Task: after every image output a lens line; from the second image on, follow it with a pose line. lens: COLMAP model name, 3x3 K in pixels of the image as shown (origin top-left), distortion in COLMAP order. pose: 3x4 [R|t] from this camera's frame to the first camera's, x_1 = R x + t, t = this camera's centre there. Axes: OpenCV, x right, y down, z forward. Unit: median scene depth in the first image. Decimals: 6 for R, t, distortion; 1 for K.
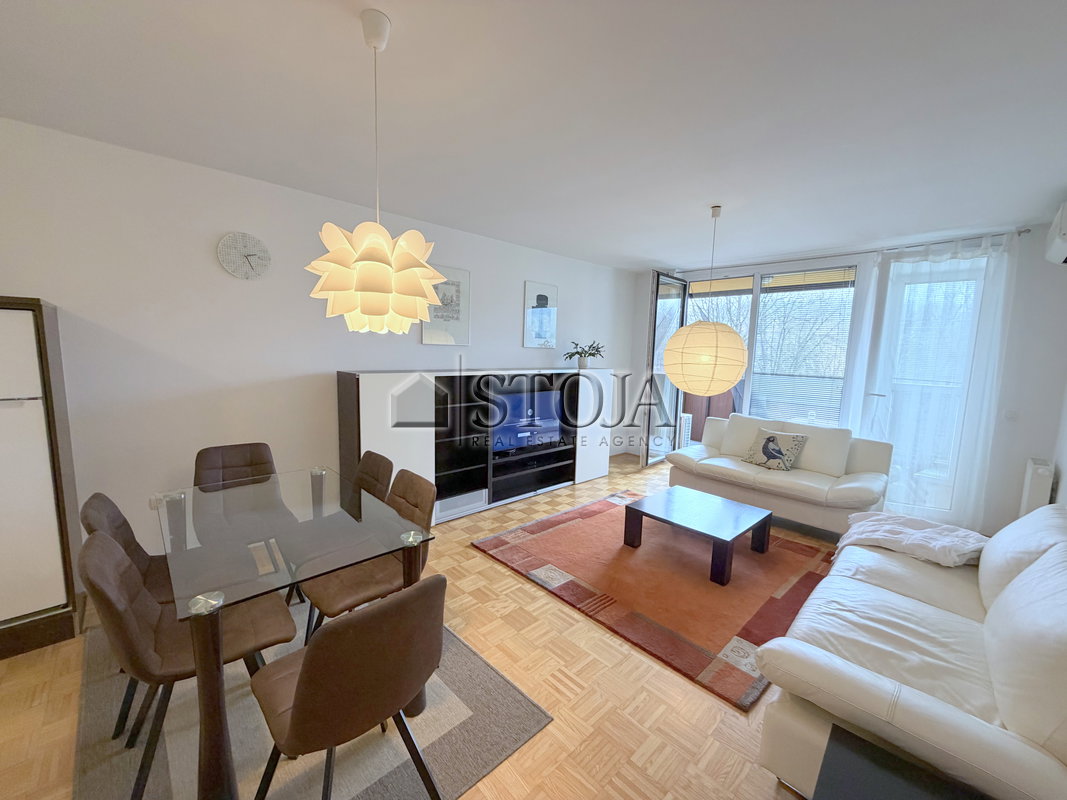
lens RADIAL K [[420.4, 0, 533.5], [0, 420.4, 400.0], [0, 0, 1]] dist [-0.001768, -0.000001]
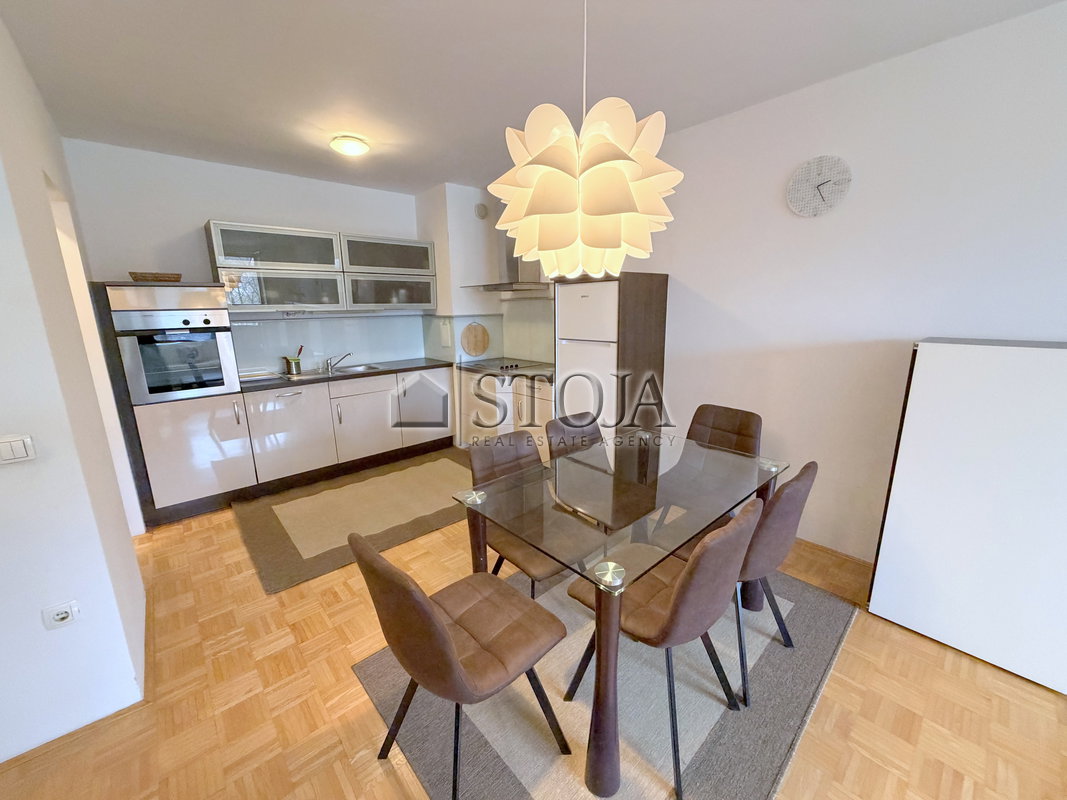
lens RADIAL K [[428.2, 0, 530.7], [0, 428.2, 395.3], [0, 0, 1]] dist [0.000889, 0.000159]
pose [[-0.030867, 0.196070, -0.980104, 0.193149], [-0.105669, 0.974436, 0.198264, -0.051770], [0.993922, 0.109686, -0.009359, 0.454226]]
